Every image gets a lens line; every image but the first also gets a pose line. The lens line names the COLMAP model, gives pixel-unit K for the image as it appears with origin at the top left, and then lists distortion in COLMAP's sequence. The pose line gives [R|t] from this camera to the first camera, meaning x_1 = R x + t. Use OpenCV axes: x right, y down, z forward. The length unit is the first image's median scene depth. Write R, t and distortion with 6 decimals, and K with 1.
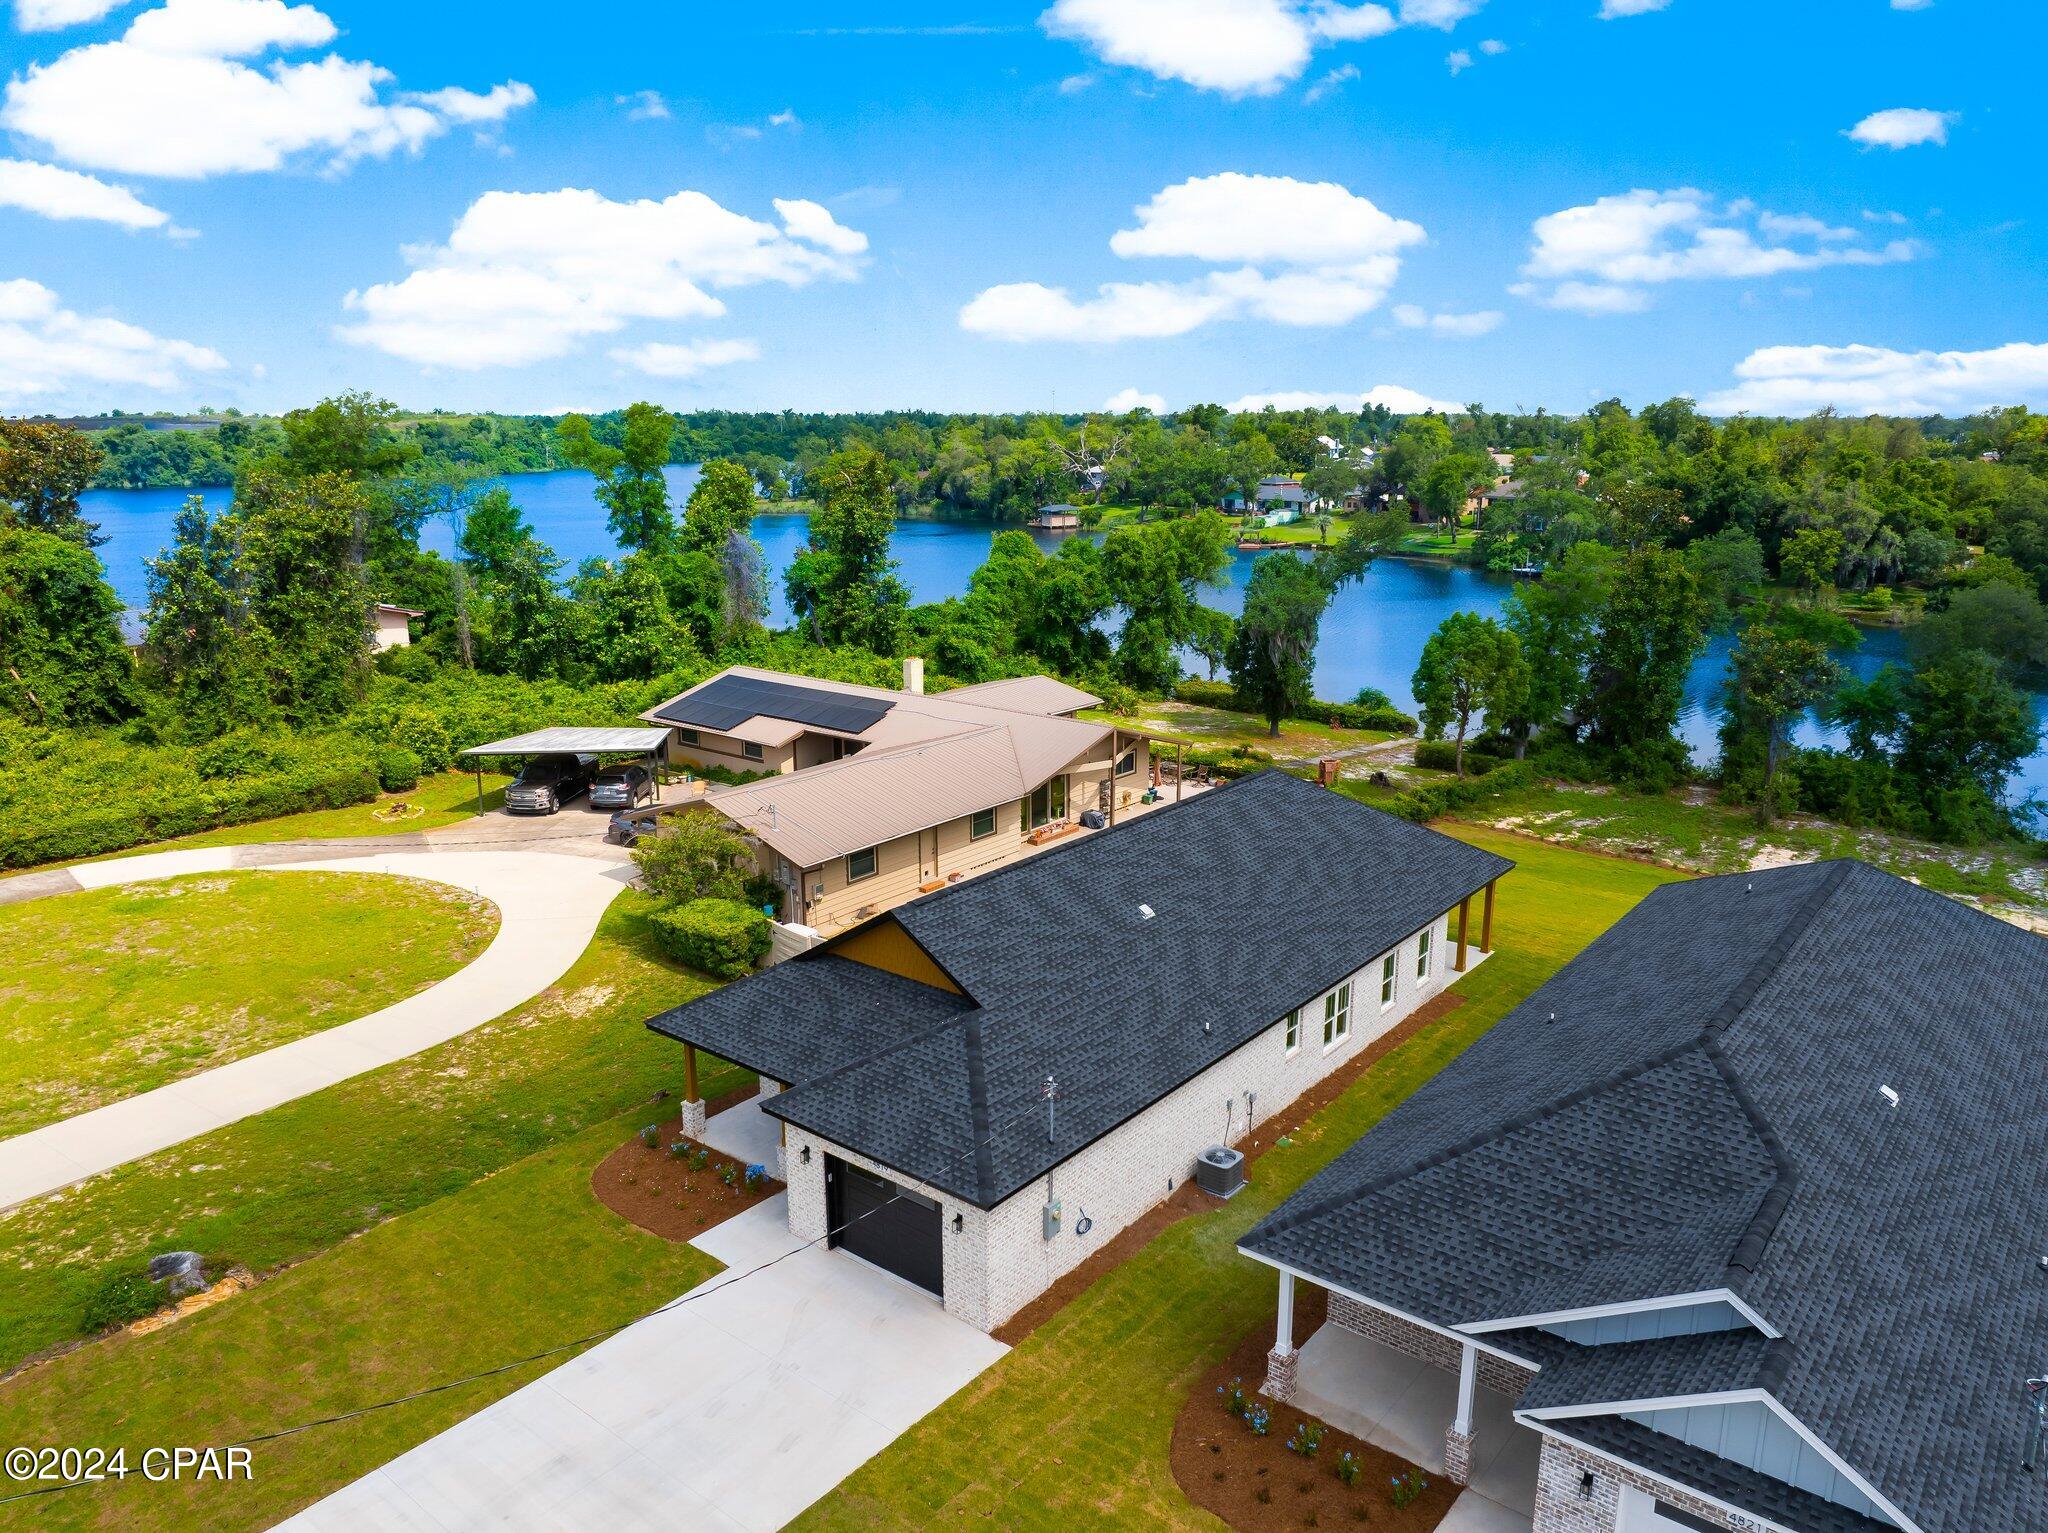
lens RADIAL K [[1435.2, 0, 1034.8], [0, 1435.2, 762.3], [0, 0, 1]] dist [-0.035784, -0.002106]
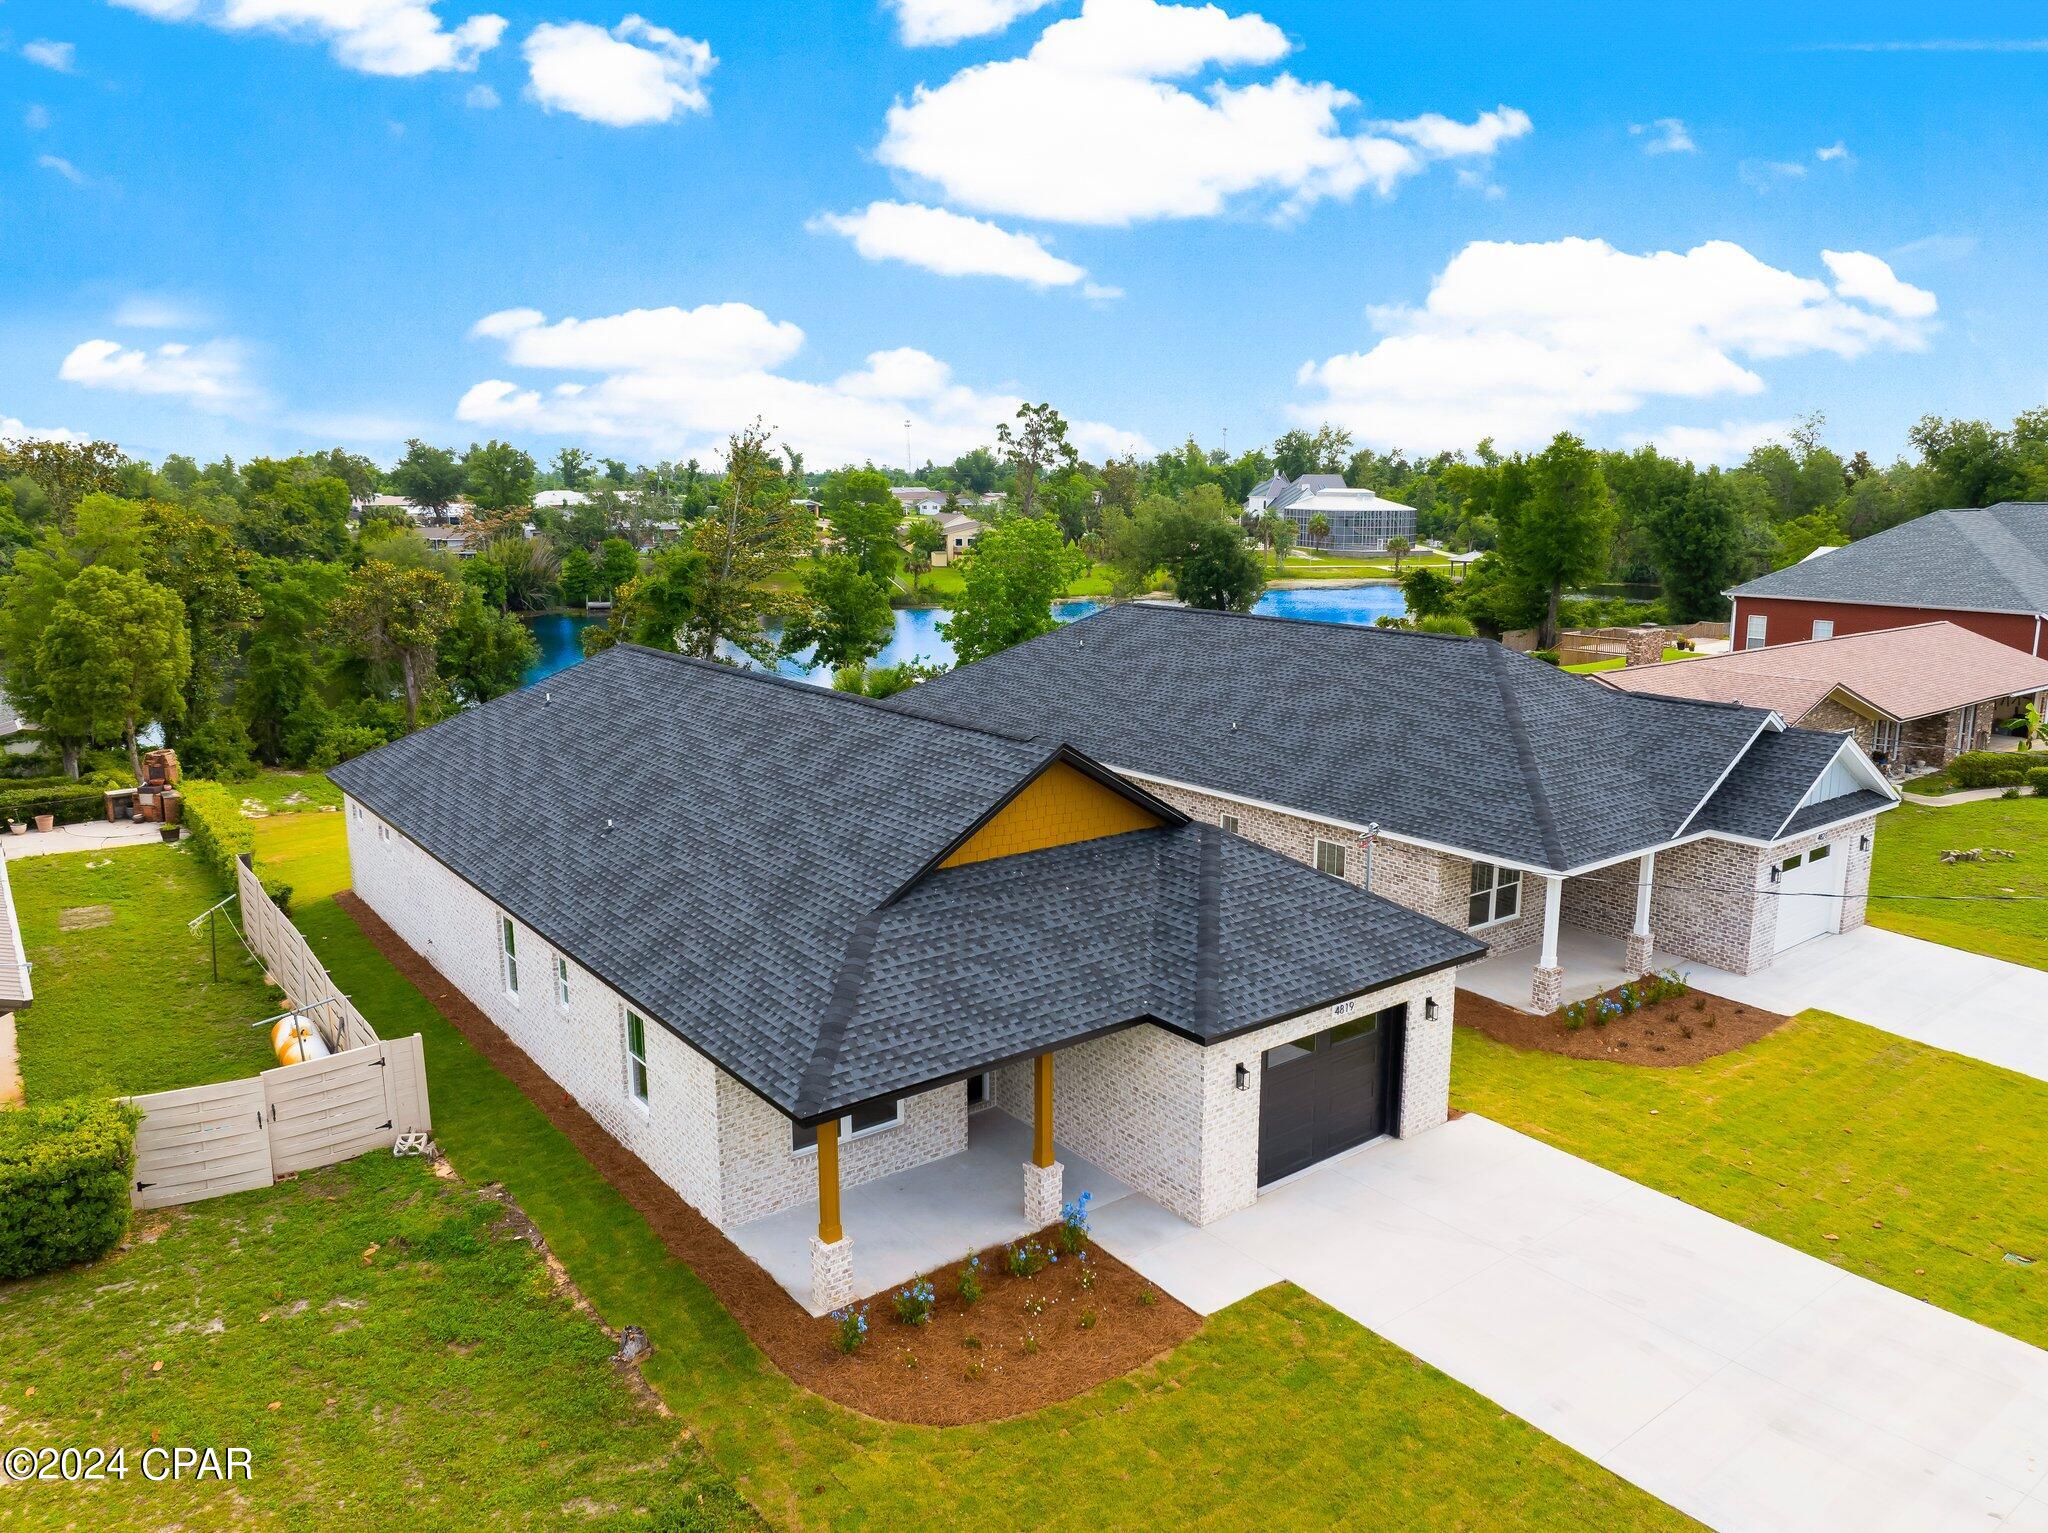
lens RADIAL K [[1437.4, 0, 1033.9], [0, 1437.4, 764.8], [0, 0, 1]] dist [-0.039241, 0.005047]
pose [[0.237597, -0.186676, 0.953258, -0.303073], [0.225638, 0.965123, 0.132760, 0.008139], [-0.944794, 0.183548, 0.271431, 0.334597]]
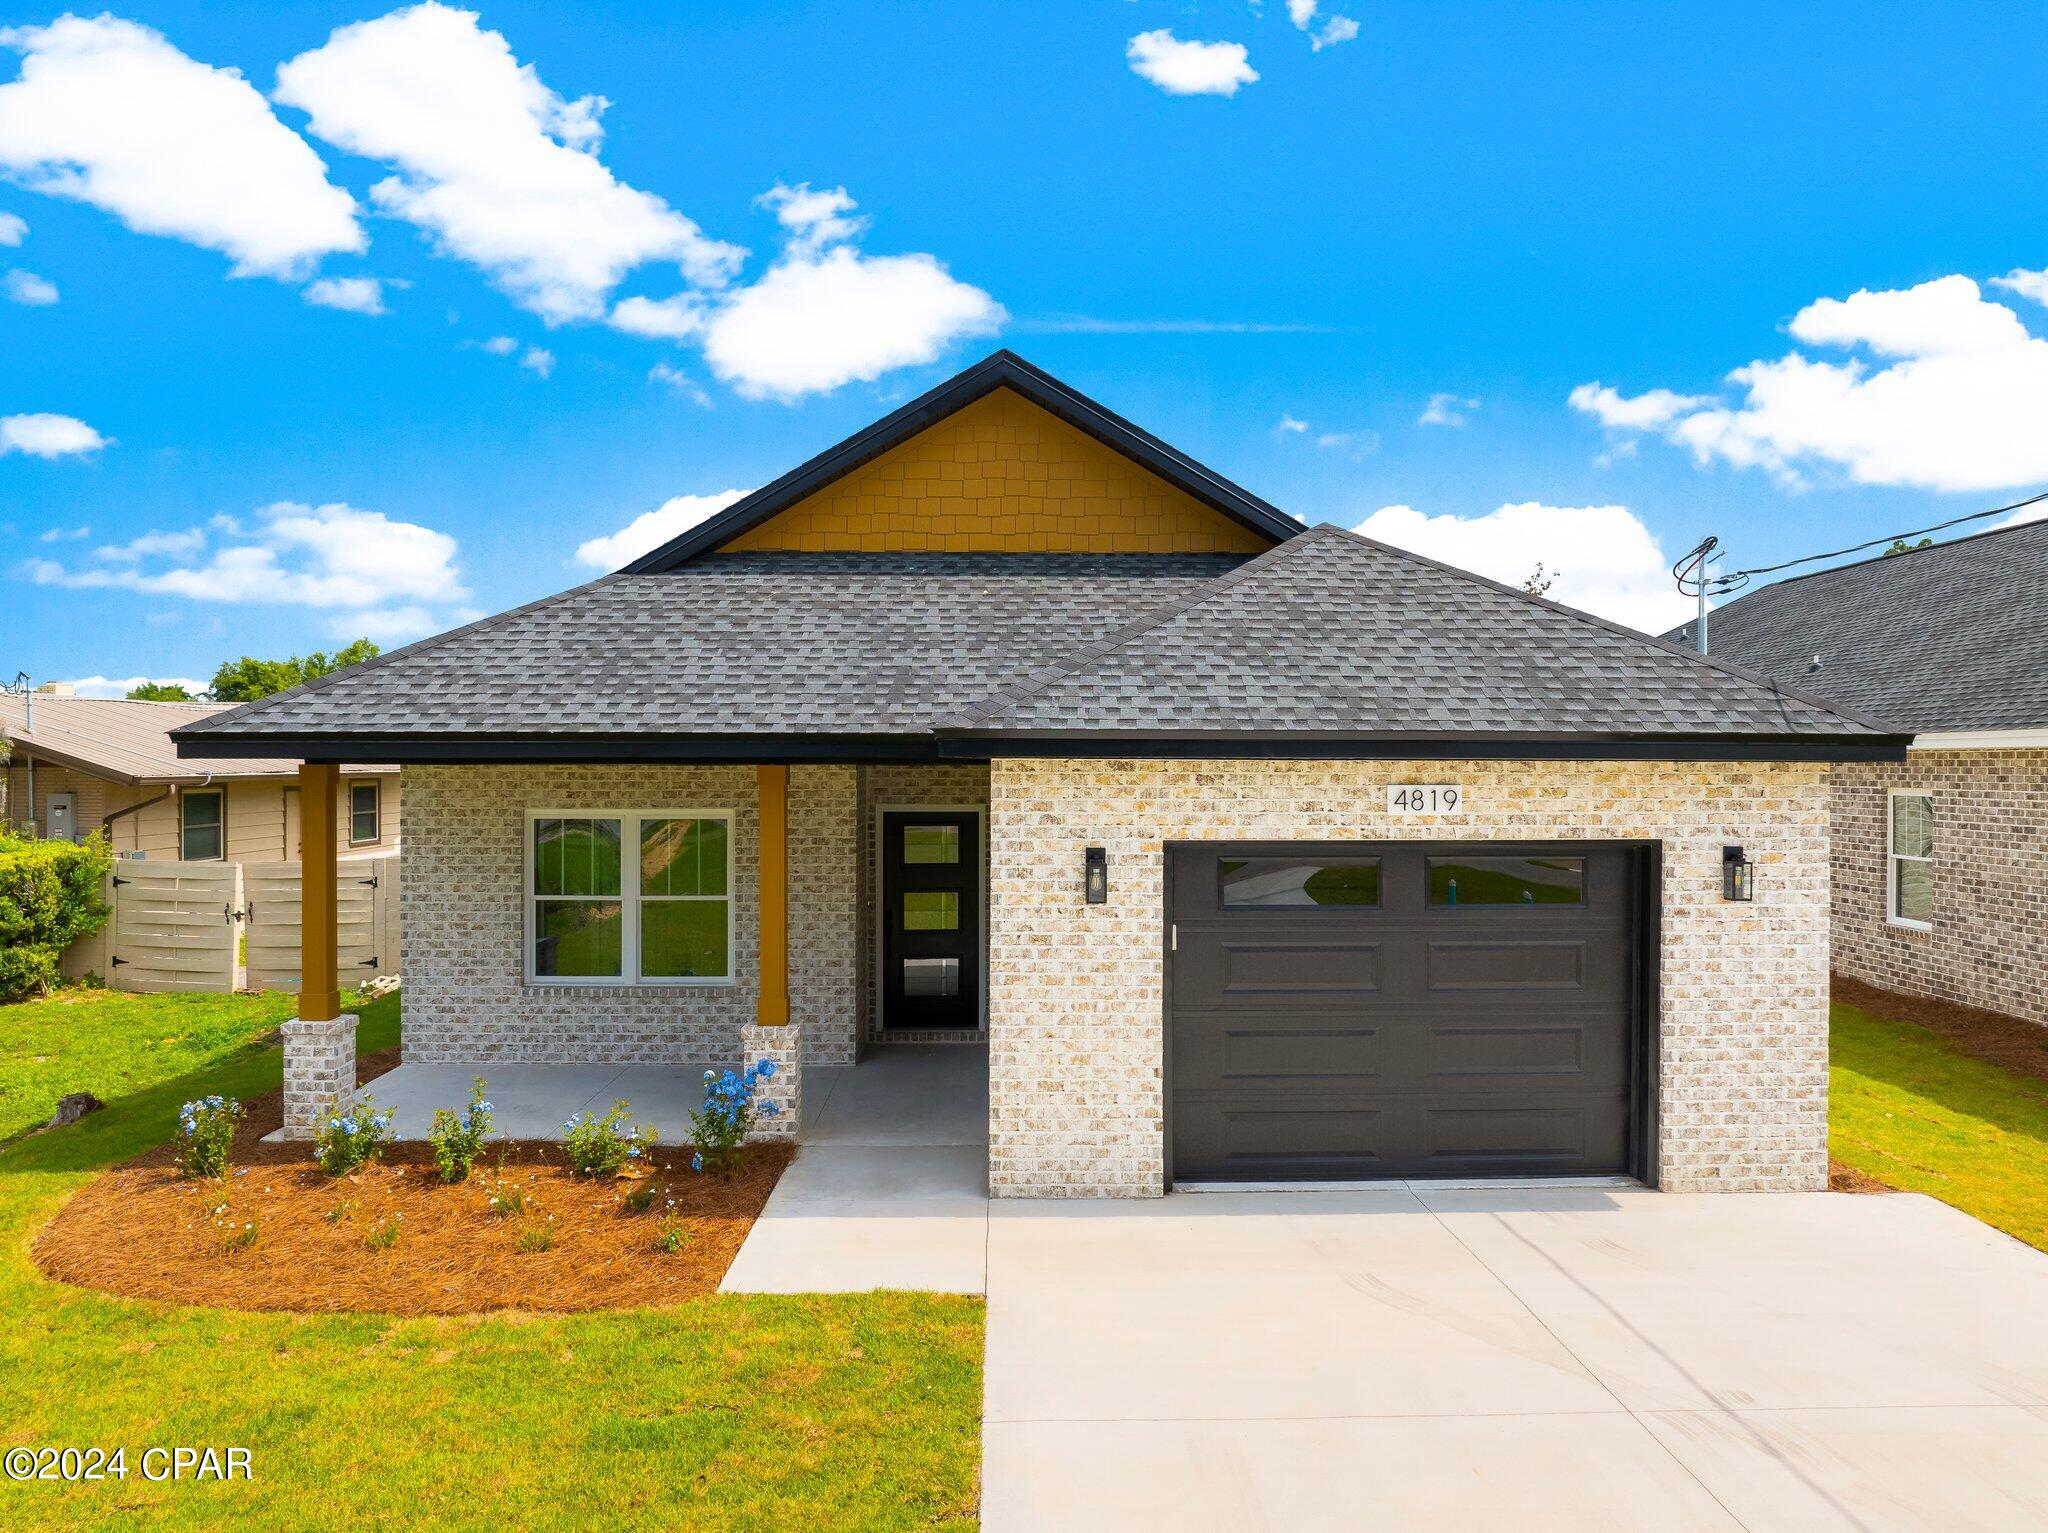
lens RADIAL K [[1458.4, 0, 1031.5], [0, 1458.4, 765.3], [0, 0, 1]] dist [-0.033771, -0.007178]
pose [[0.766048, 0.000652, 0.642783, -0.141862], [0.146033, 0.973674, -0.175026, 0.115649], [-0.625975, 0.227946, 0.745785, 0.290772]]
